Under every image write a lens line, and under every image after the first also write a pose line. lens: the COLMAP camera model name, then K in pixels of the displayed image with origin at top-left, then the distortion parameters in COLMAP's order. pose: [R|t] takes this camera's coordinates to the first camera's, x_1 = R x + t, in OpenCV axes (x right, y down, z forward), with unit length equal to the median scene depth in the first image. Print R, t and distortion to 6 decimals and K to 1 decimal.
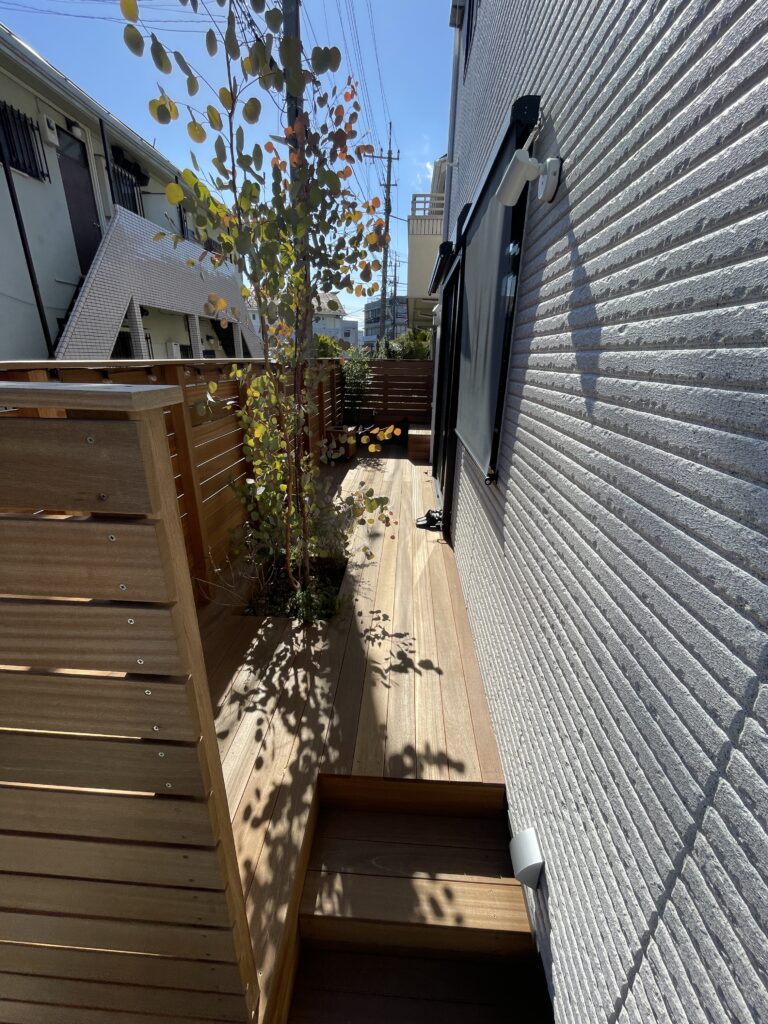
lens RADIAL K [[424.1, 0, 384.0], [0, 424.1, 512.0], [0, 0, 1]] dist [0.013469, -0.000004]
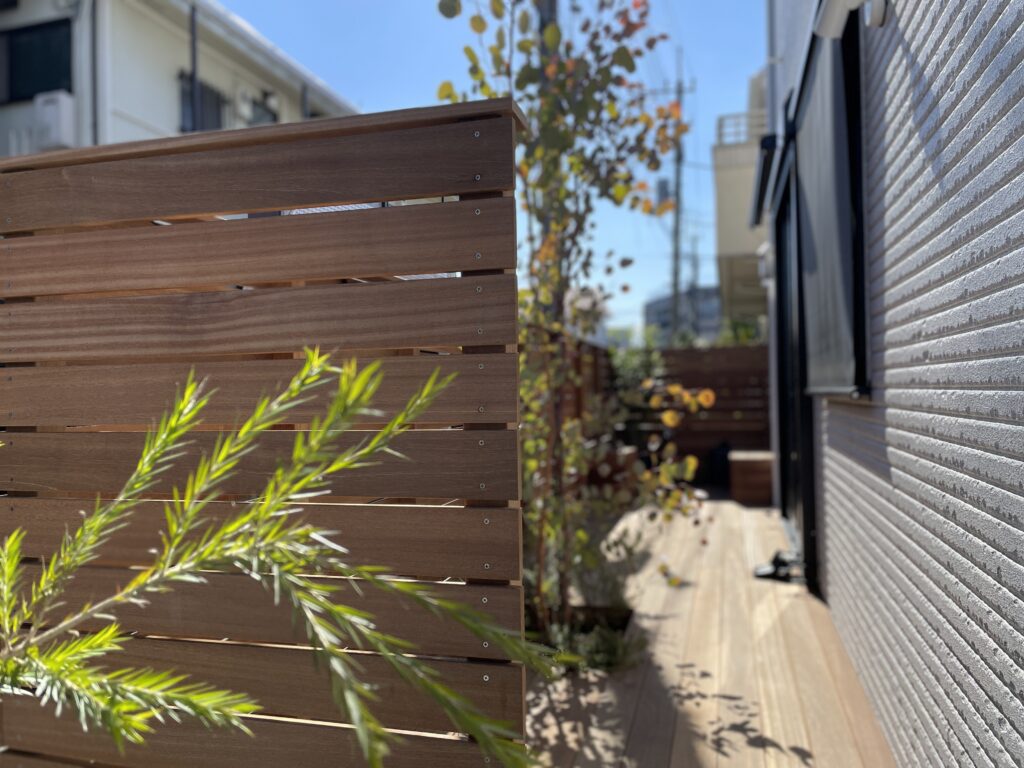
lens RADIAL K [[787.9, 0, 512.0], [0, 787.9, 384.0], [0, 0, 1]] dist [0.048840, -0.004867]
pose [[0.977214, -0.040107, -0.208432, -0.010986], [-0.034740, 0.938521, -0.343469, 0.223877], [0.209393, 0.342883, 0.915743, -0.160724]]
